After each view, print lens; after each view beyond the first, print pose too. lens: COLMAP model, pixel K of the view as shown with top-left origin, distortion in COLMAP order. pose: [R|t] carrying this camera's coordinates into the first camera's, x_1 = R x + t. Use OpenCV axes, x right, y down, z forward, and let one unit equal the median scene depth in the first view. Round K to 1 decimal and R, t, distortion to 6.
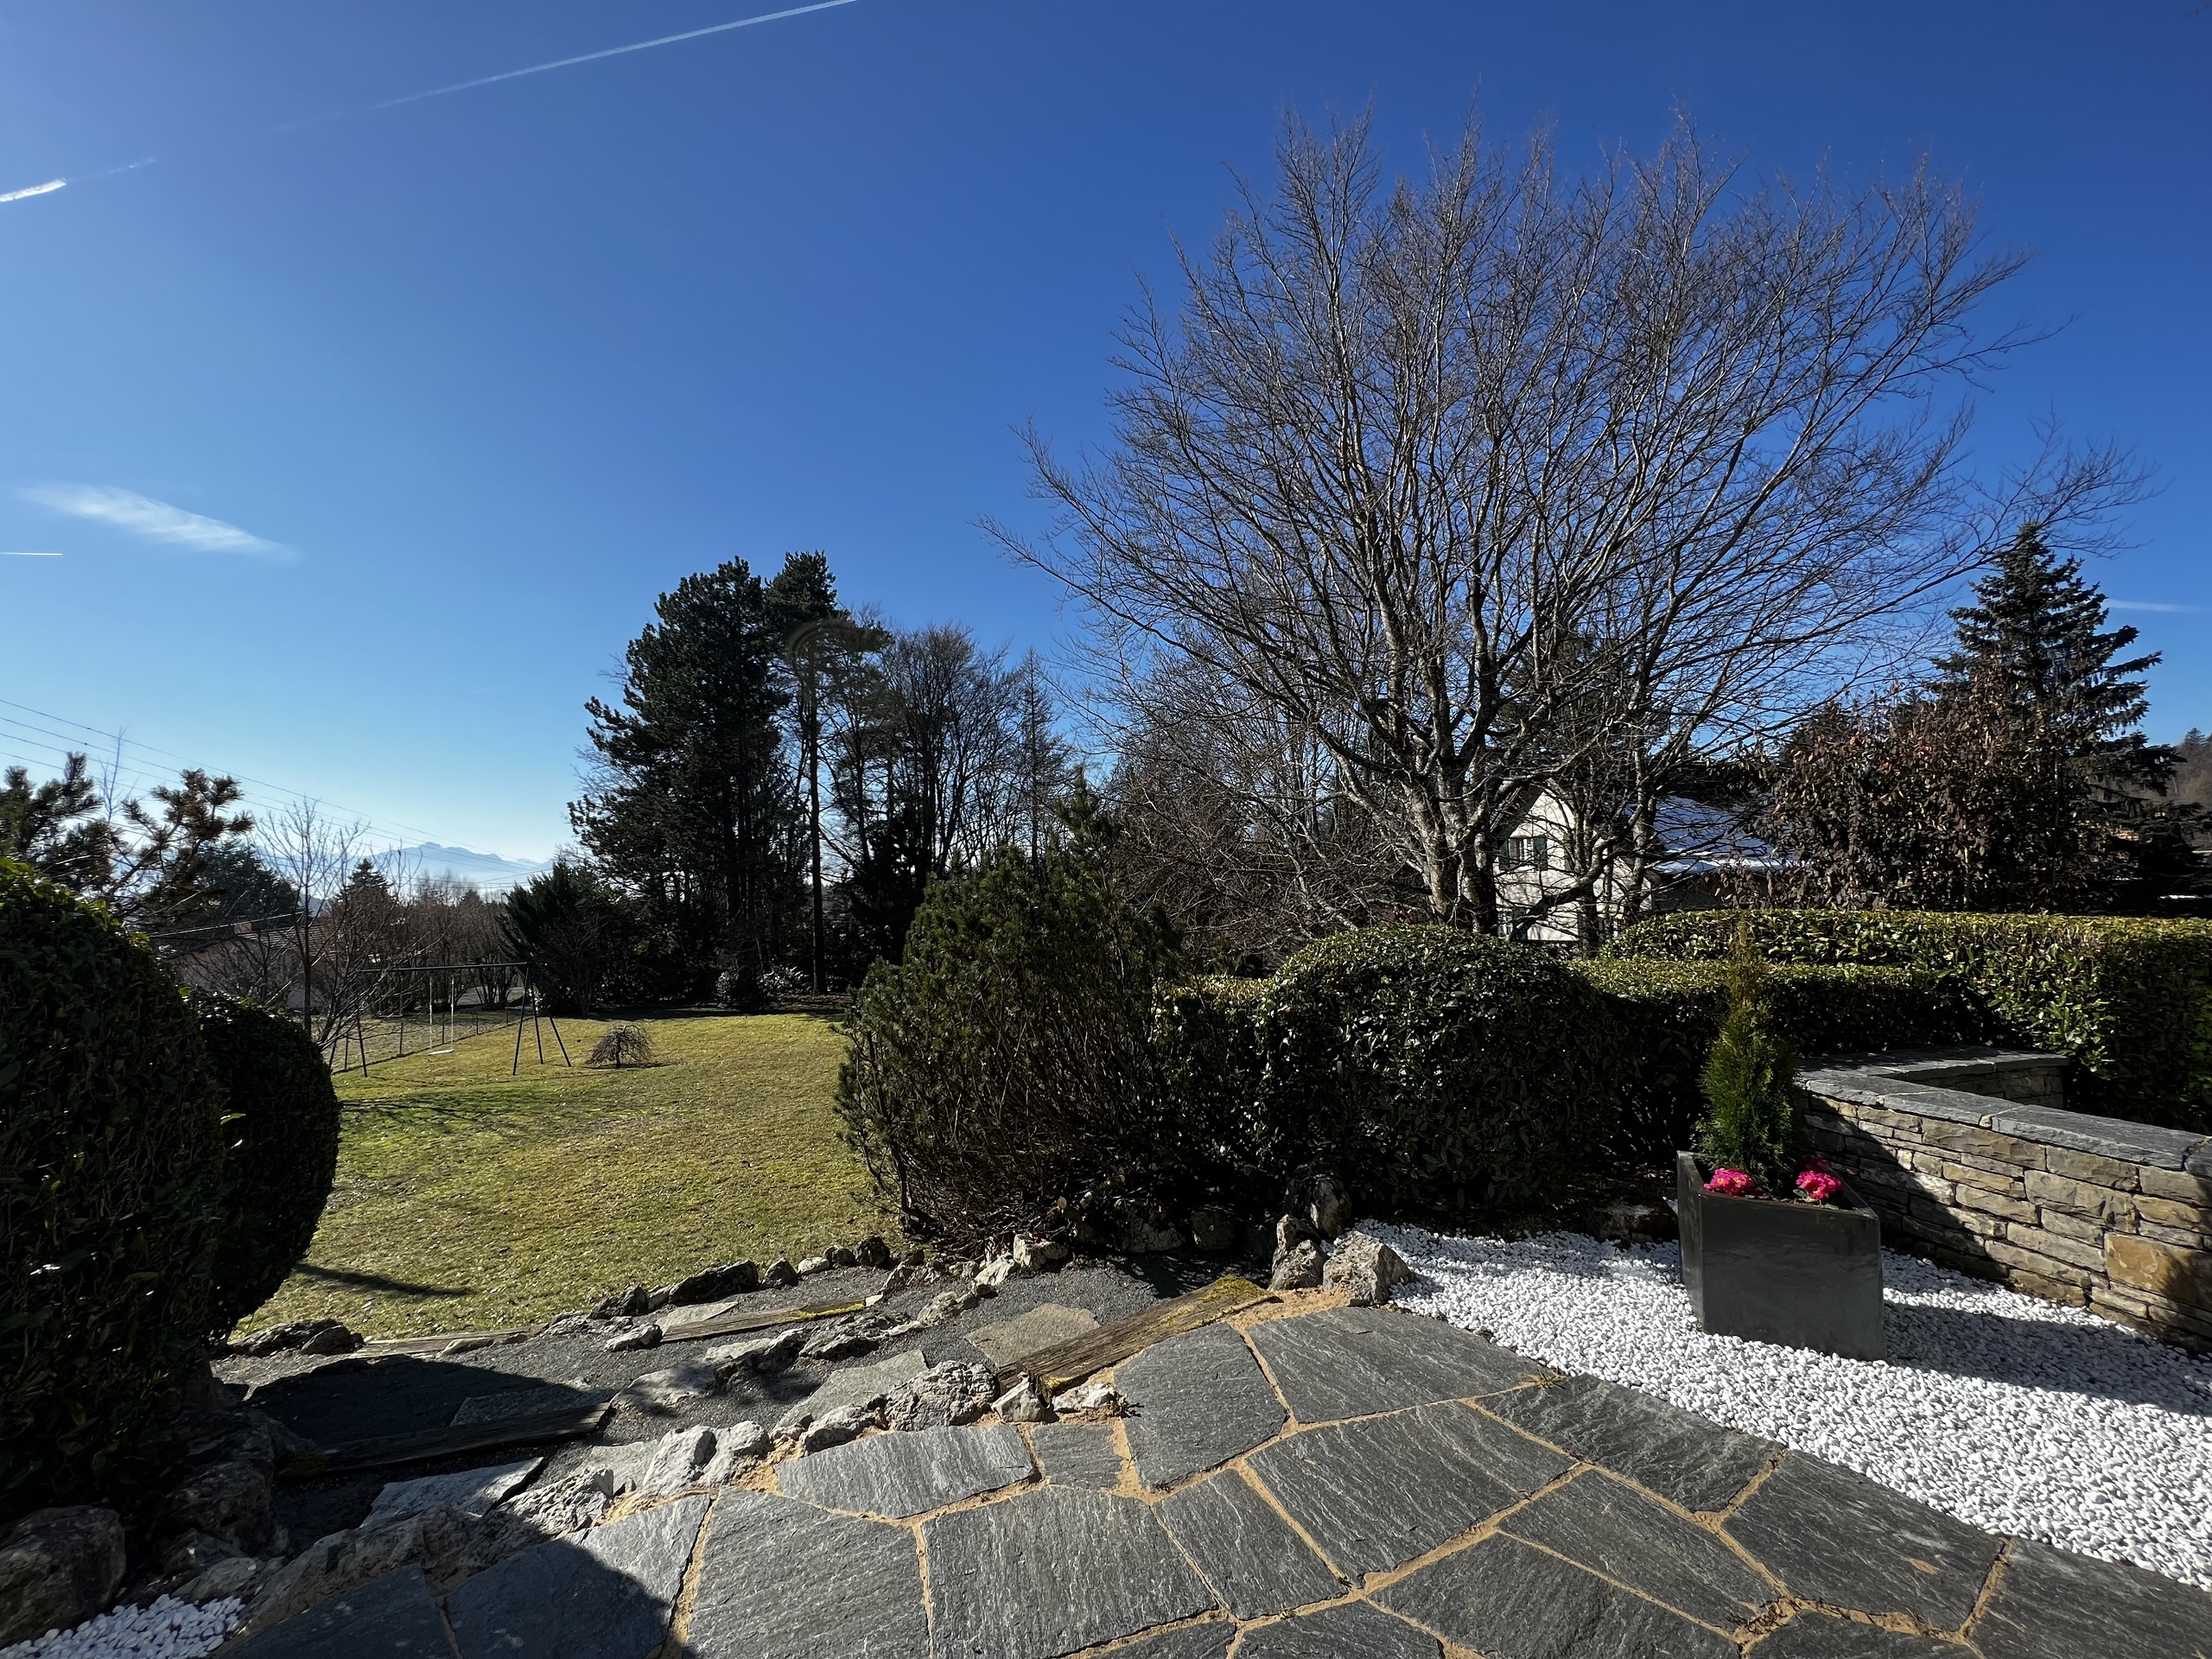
lens RADIAL K [[884.8, 0, 1104.1], [0, 884.8, 824.5], [0, 0, 1]] dist [0.000781, -0.000479]
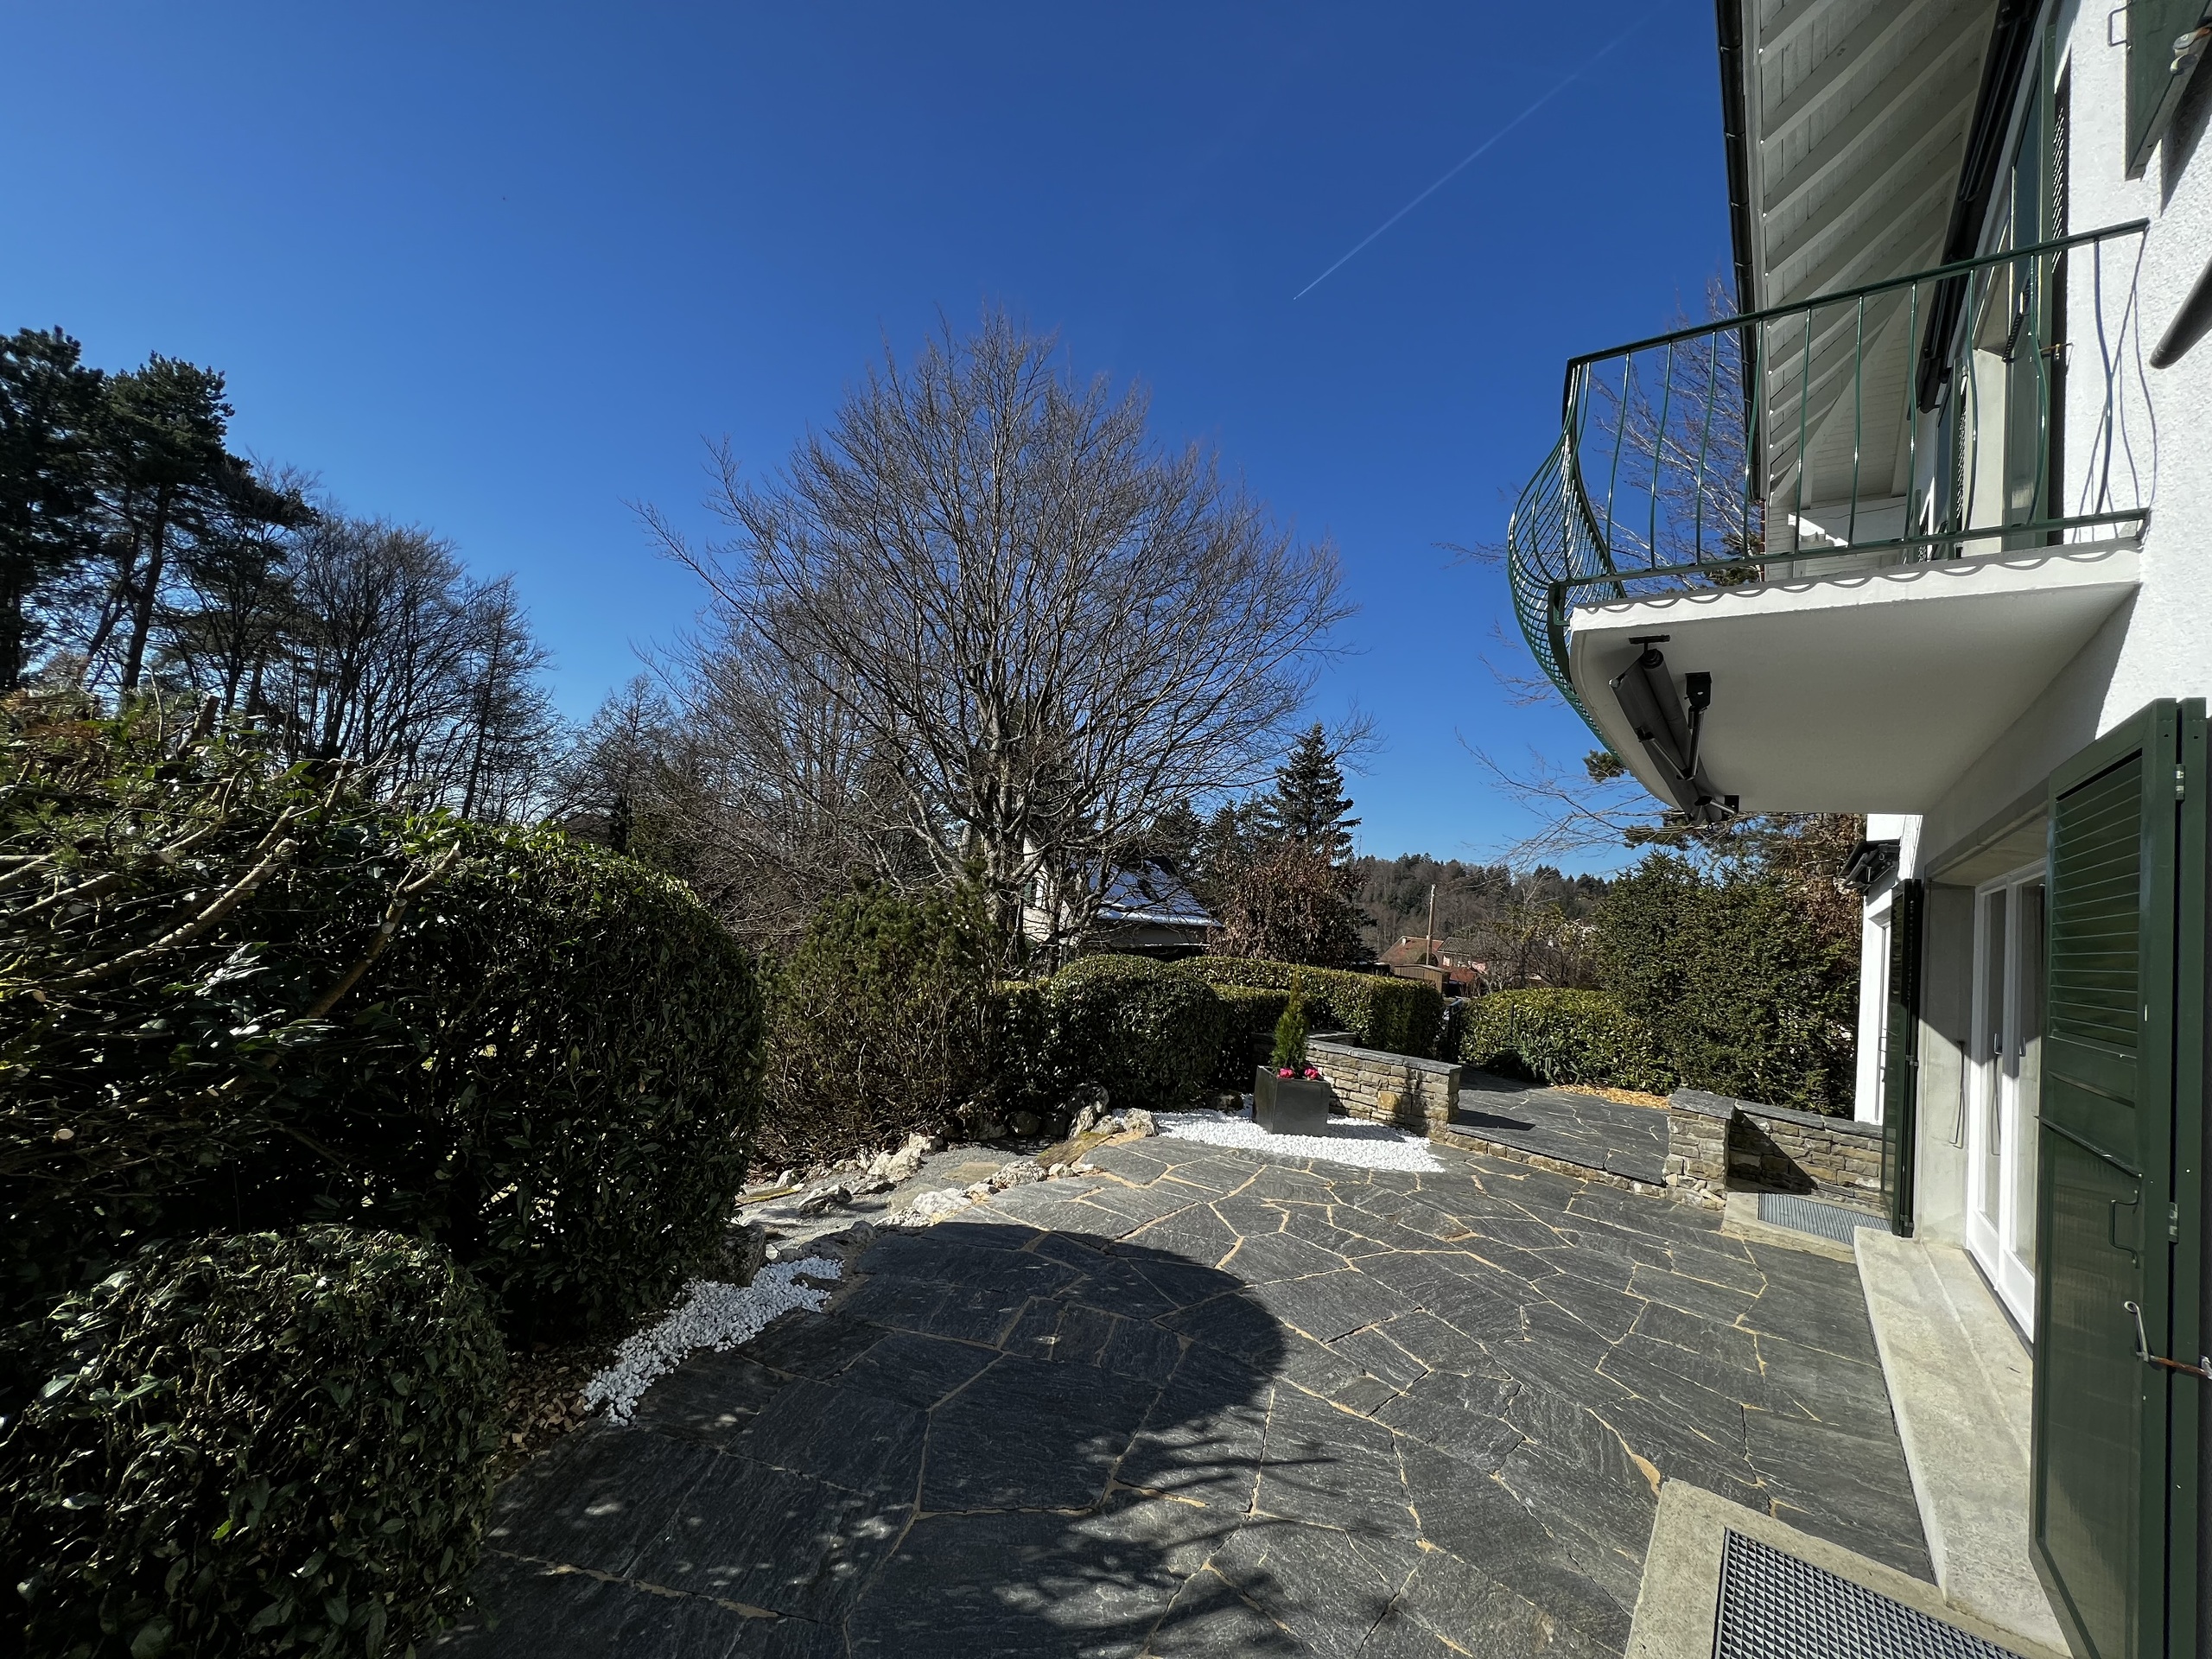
lens RADIAL K [[884.8, 0, 1107.9], [0, 884.8, 828.9], [0, 0, 1]] dist [0.000781, -0.000479]
pose [[0.799397, 0.156270, 0.580125, -0.836151], [-0.153448, 0.986662, -0.054332, -0.039364], [-0.580877, -0.045586, 0.812714, -0.466068]]
